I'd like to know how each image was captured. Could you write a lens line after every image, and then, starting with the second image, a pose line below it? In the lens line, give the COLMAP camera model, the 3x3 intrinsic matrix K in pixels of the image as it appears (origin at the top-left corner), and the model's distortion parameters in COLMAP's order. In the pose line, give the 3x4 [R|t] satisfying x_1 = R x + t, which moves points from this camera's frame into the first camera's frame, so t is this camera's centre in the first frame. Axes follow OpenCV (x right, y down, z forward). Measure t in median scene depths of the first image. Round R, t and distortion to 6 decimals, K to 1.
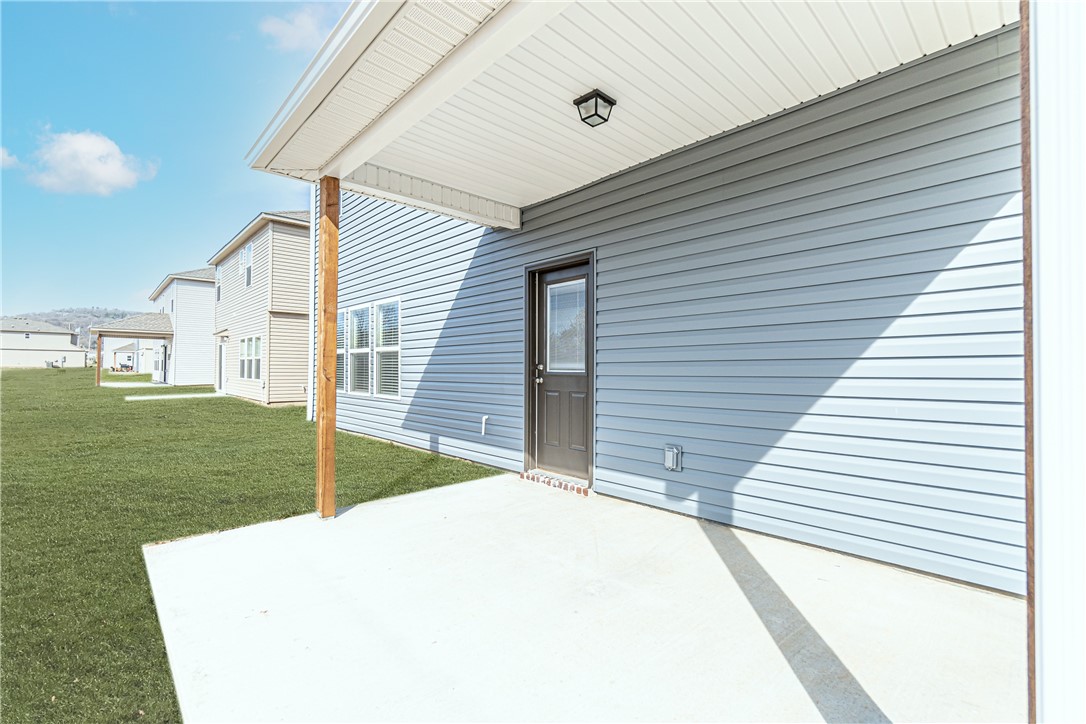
lens RADIAL K [[463.7, 0, 549.3], [0, 463.7, 363.4], [0, 0, 1]] dist [-0.008367, 0.001813]
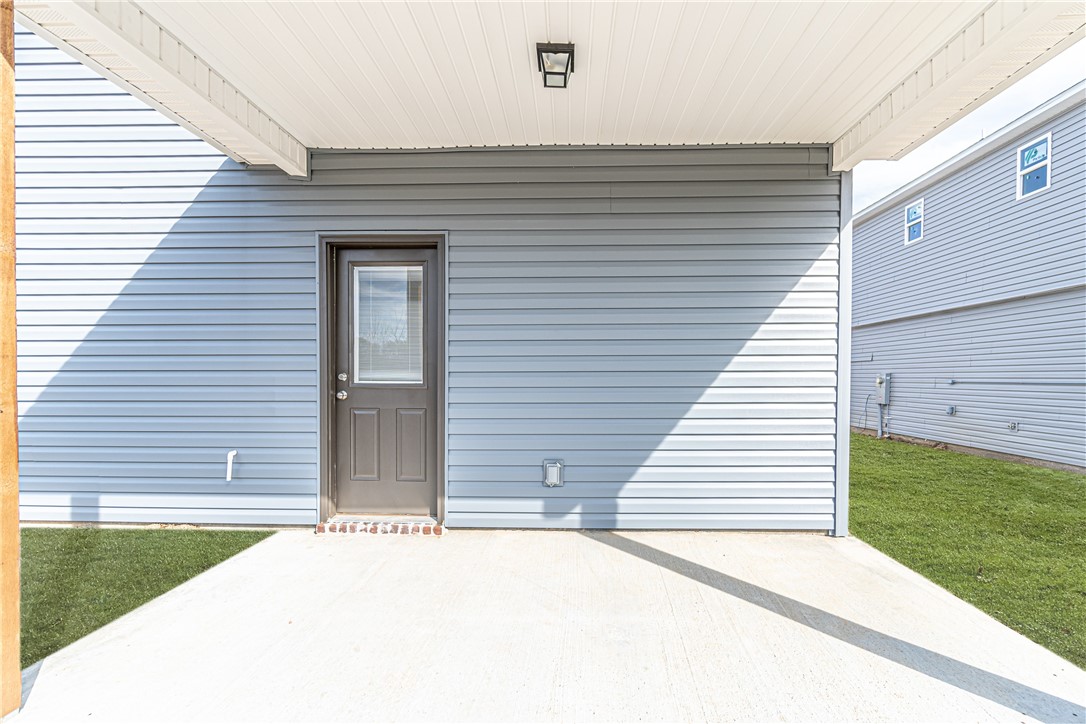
lens RADIAL K [[463.7, 0, 577.8], [0, 463.7, 387.3], [0, 0, 1]] dist [-0.008367, 0.001813]
pose [[0.714441, -0.014107, 0.699554, -0.289664], [-0.008969, 0.999530, 0.029316, -0.000512], [-0.699639, -0.027219, 0.713978, 0.233318]]
